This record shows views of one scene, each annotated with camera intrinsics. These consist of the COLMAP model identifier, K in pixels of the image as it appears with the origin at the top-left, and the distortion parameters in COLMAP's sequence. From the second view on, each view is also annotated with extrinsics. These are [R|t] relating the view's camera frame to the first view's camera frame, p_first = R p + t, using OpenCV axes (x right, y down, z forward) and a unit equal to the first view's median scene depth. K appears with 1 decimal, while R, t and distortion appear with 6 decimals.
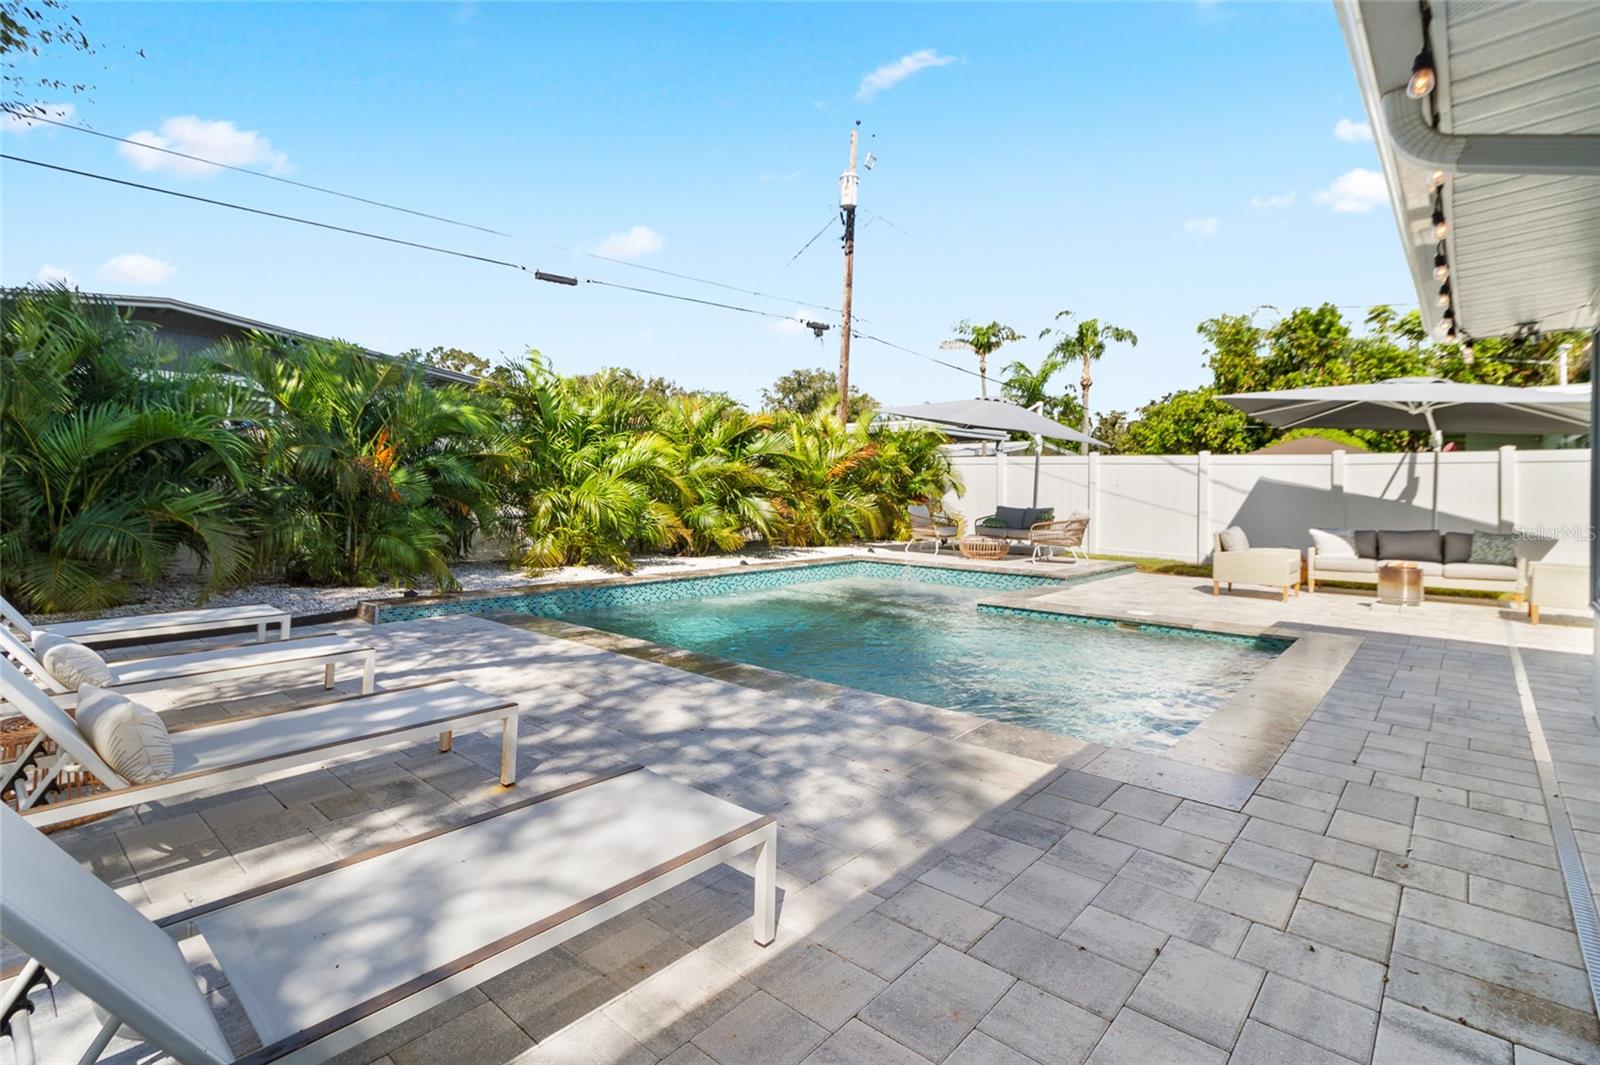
lens RADIAL K [[763.0, 0, 797.2], [0, 763.0, 475.9], [0, 0, 1]] dist [-0.000286, -0.000126]
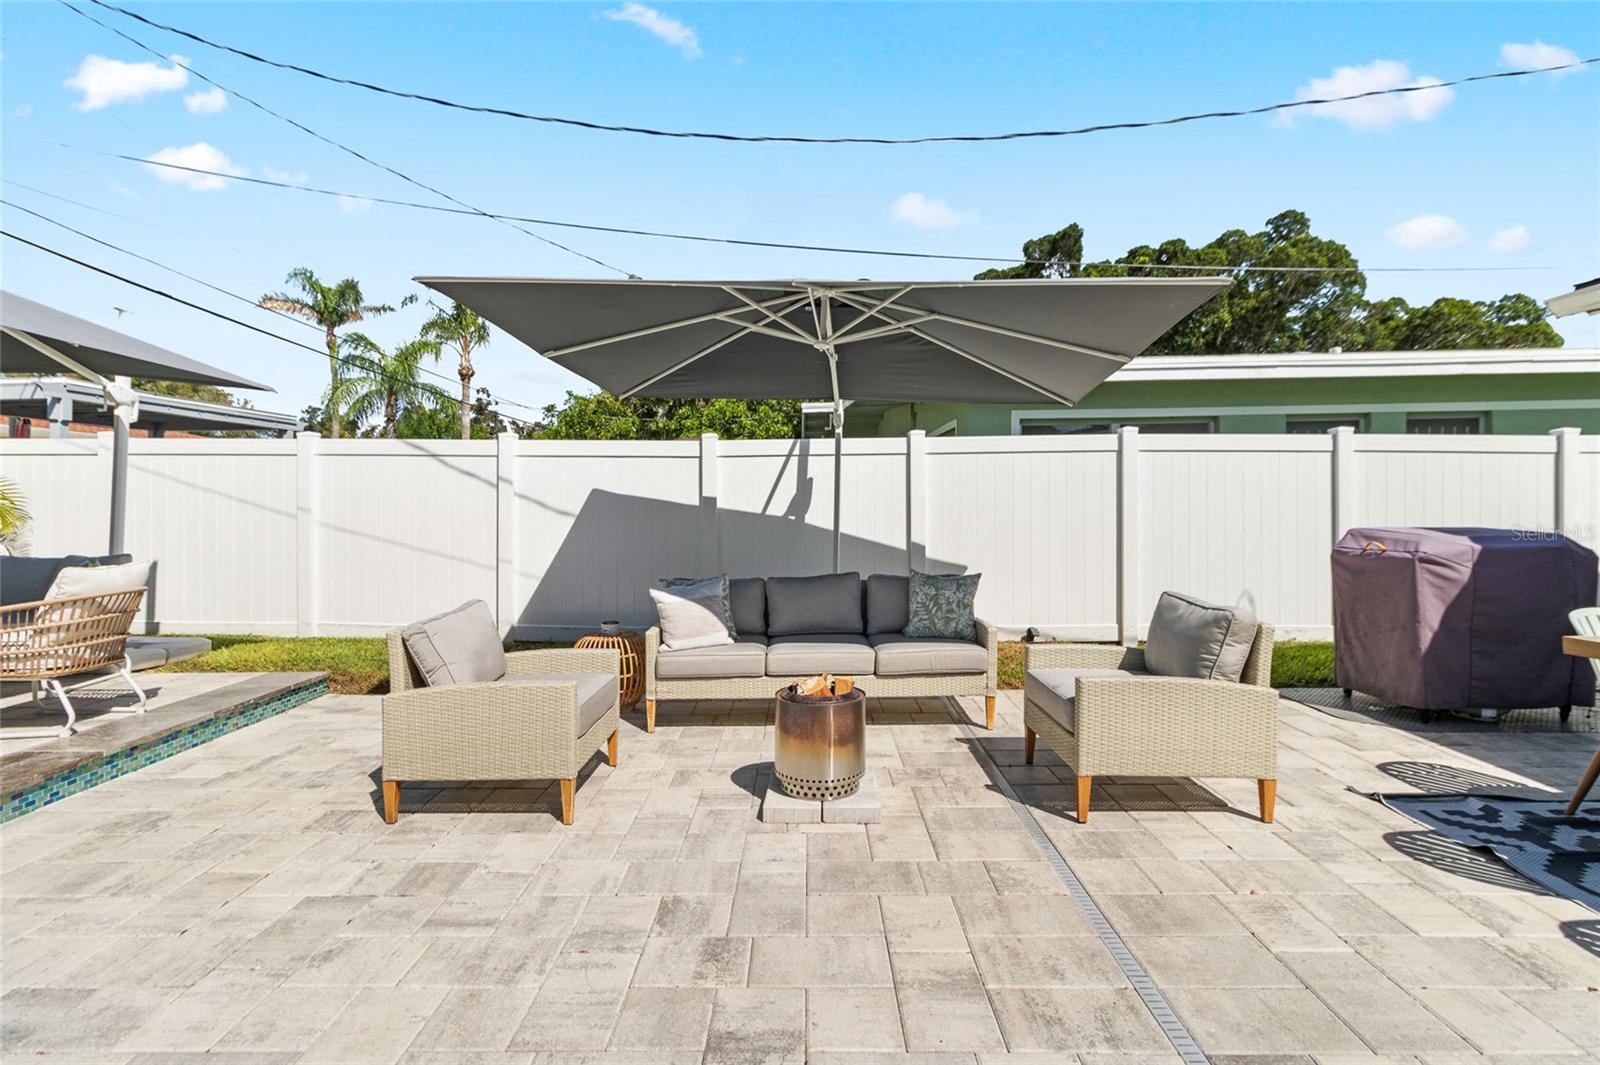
lens RADIAL K [[763.0, 0, 797.2], [0, 763.0, 475.9], [0, 0, 1]] dist [-0.000286, -0.000126]
pose [[0.758856, 0.004284, 0.651245, 0.356412], [0.007687, 0.999850, -0.015534, 0.008849], [-0.651213, 0.016794, 0.758709, 0.480507]]
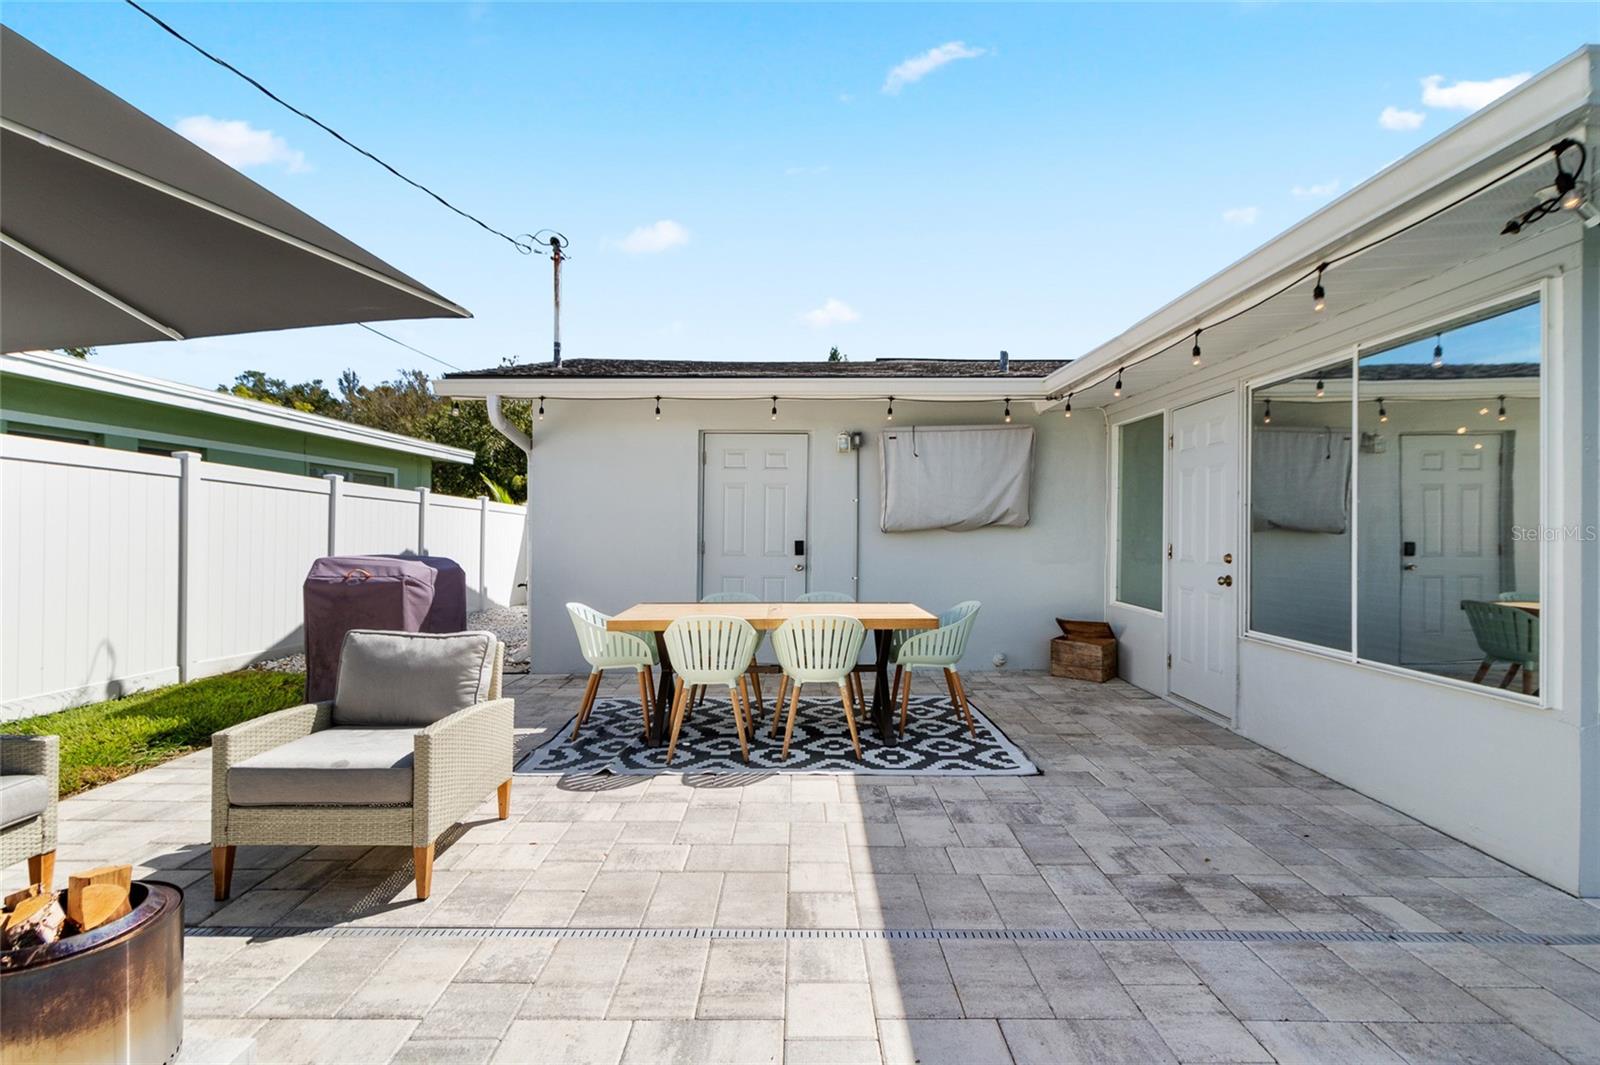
lens RADIAL K [[747.2, 0, 800.0], [0, 747.2, 532.5], [0, 0, 1]] dist [0.000170, -0.000005]
pose [[-0.673432, -0.015623, 0.739084, 0.362745], [-0.027709, 0.999608, -0.004117, 0.013133], [-0.738730, -0.023252, -0.673601, 0.682208]]
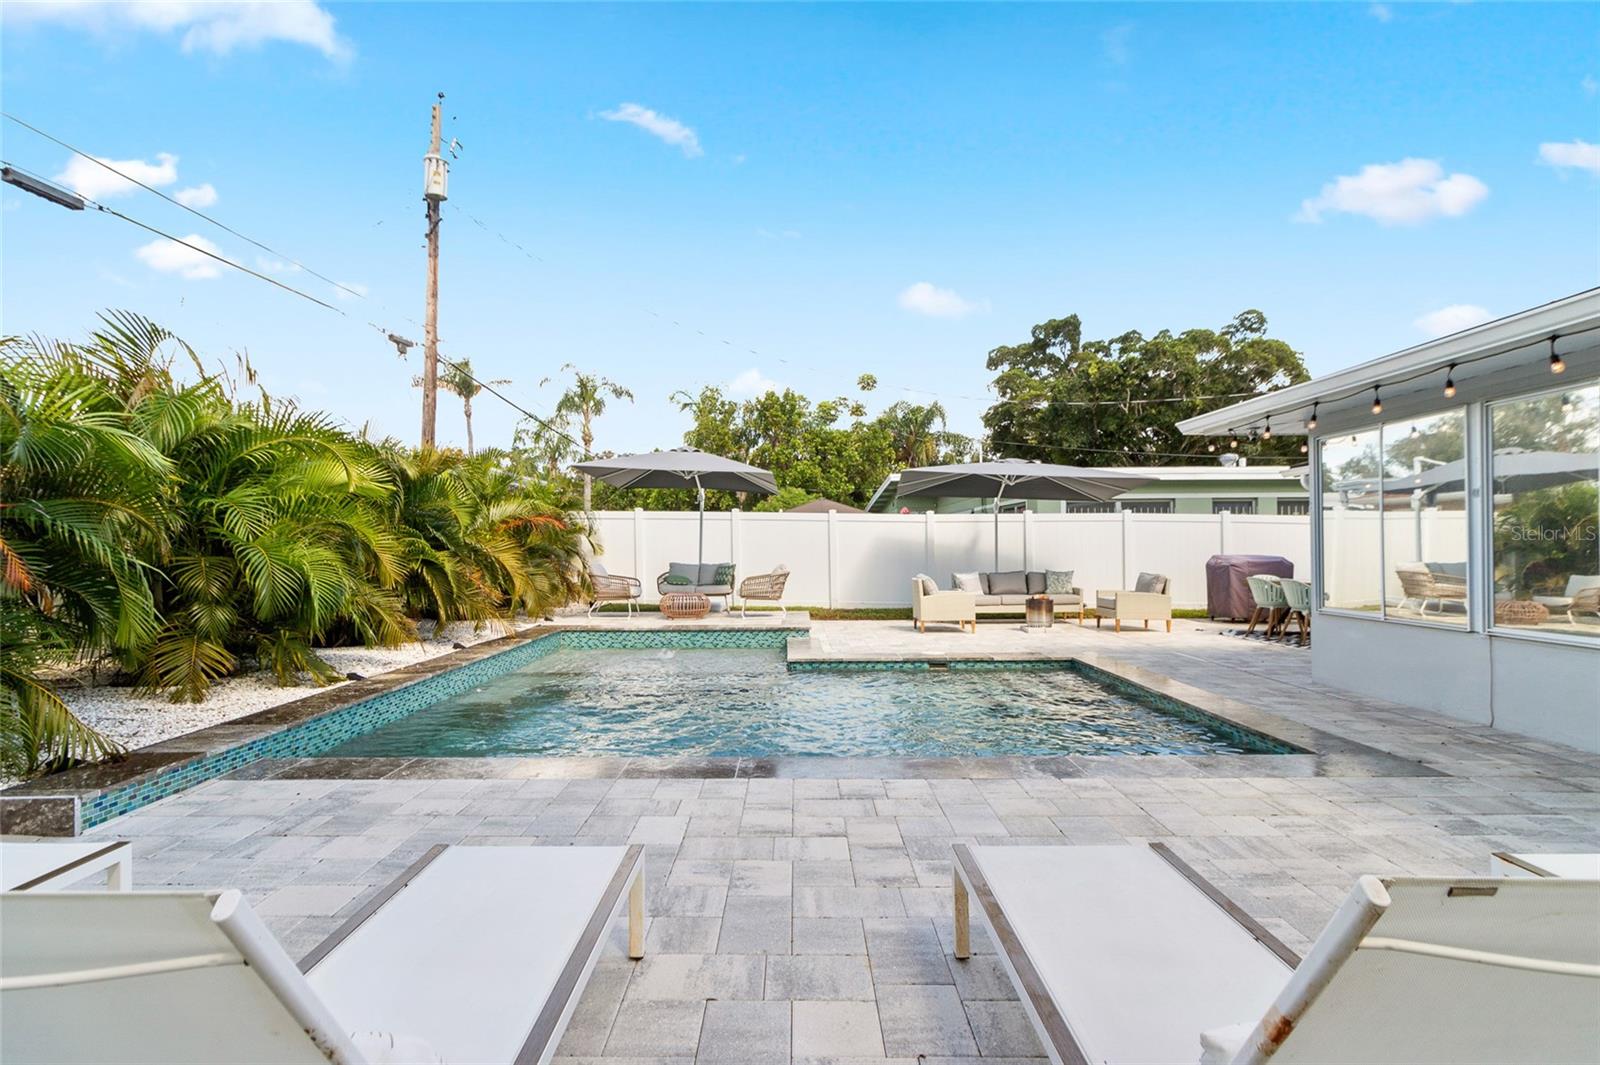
lens RADIAL K [[779.4, 0, 793.1], [0, 779.4, 556.2], [0, 0, 1]] dist [-0.002264, -0.000661]
pose [[0.742911, -0.020422, 0.669078, -0.306856], [-0.000275, 0.999525, 0.030814, 0.000847], [-0.669390, -0.023076, 0.742553, 0.185445]]
